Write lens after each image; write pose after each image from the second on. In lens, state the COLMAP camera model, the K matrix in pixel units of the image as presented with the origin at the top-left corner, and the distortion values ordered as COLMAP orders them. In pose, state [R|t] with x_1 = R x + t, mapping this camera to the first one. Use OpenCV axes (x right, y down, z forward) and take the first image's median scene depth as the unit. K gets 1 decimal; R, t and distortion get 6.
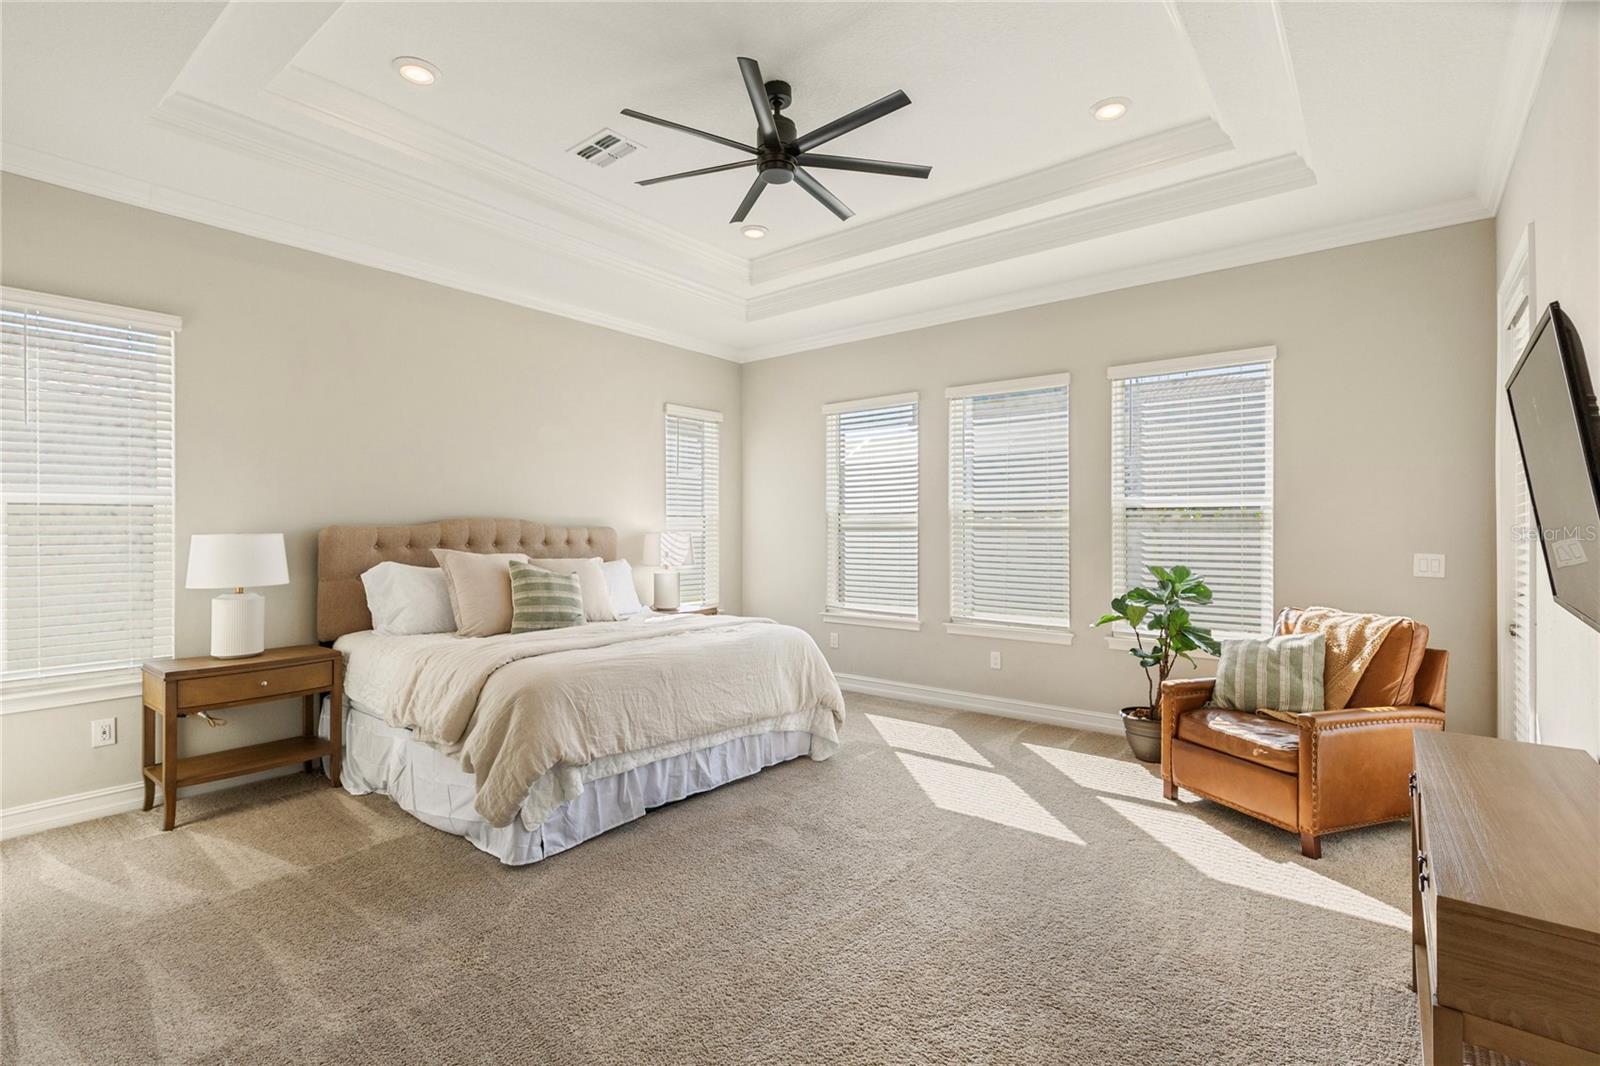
lens RADIAL K [[731.1, 0, 795.9], [0, 731.1, 538.1], [0, 0, 1]] dist [0.001689, 0.000539]
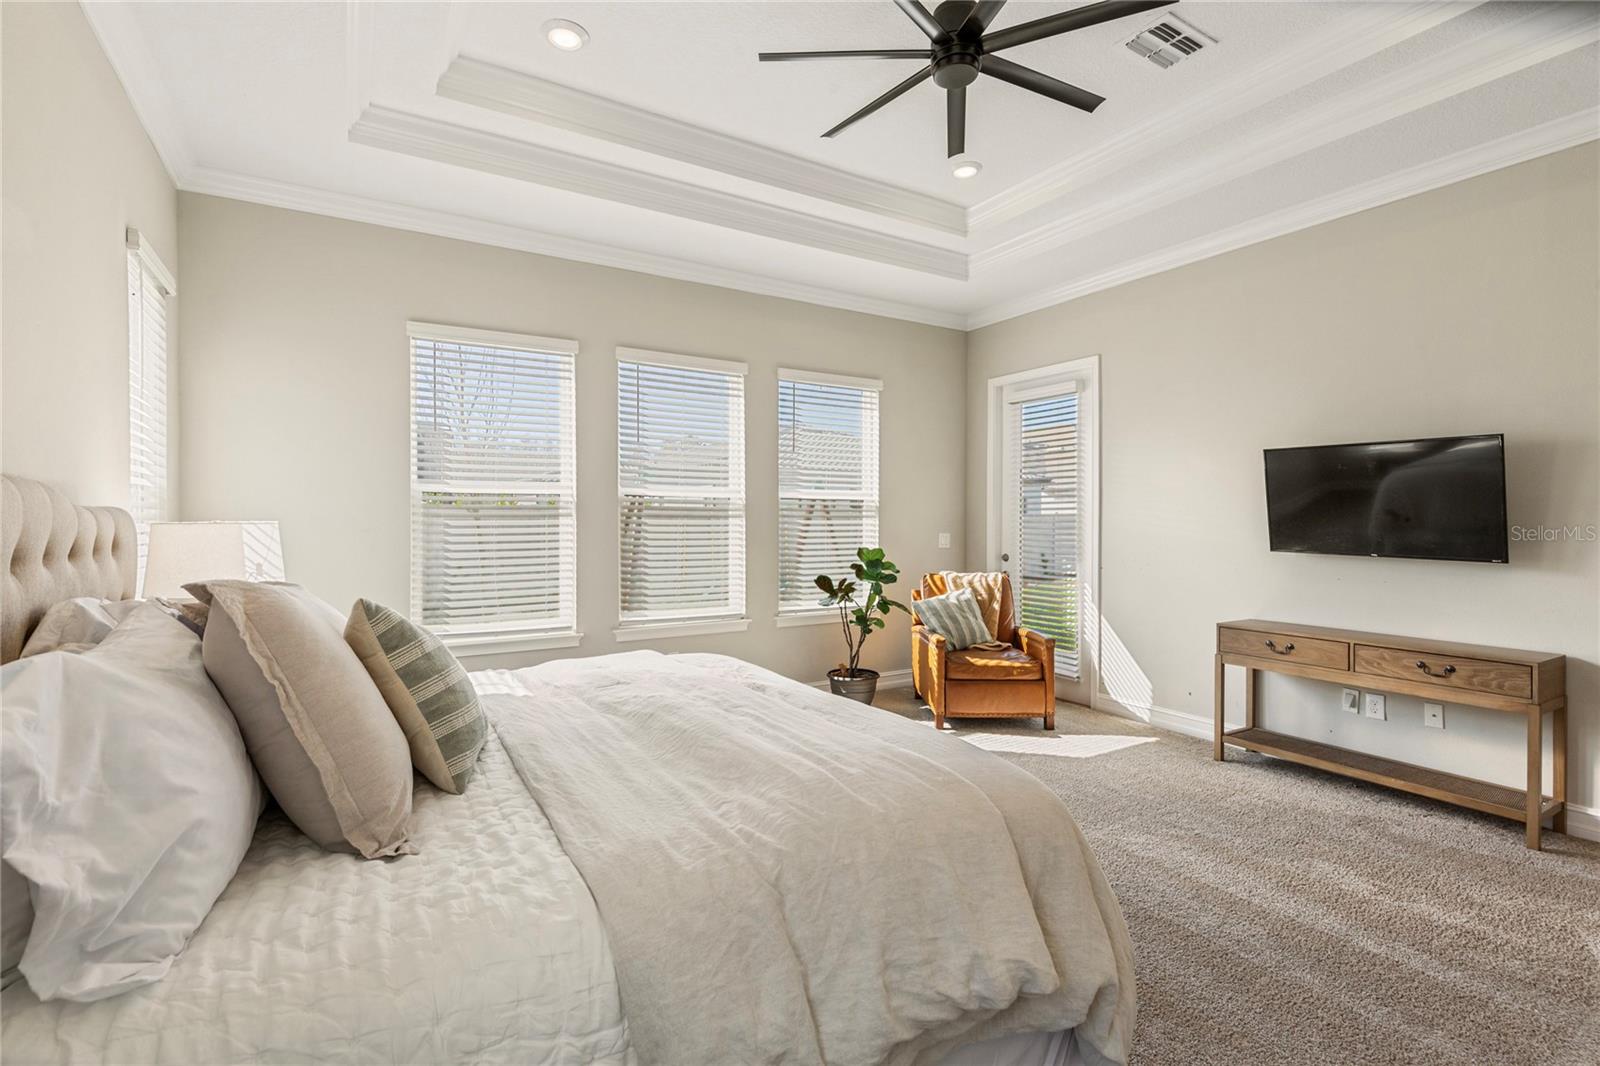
lens RADIAL K [[735.5, 0, 793.5], [0, 735.5, 527.8], [0, 0, 1]] dist [0.002180, 0.000237]
pose [[0.341054, -0.016556, 0.939898, -0.751961], [0.008401, 0.999859, 0.014564, -0.015222], [-0.940006, 0.002929, 0.341145, 0.780447]]
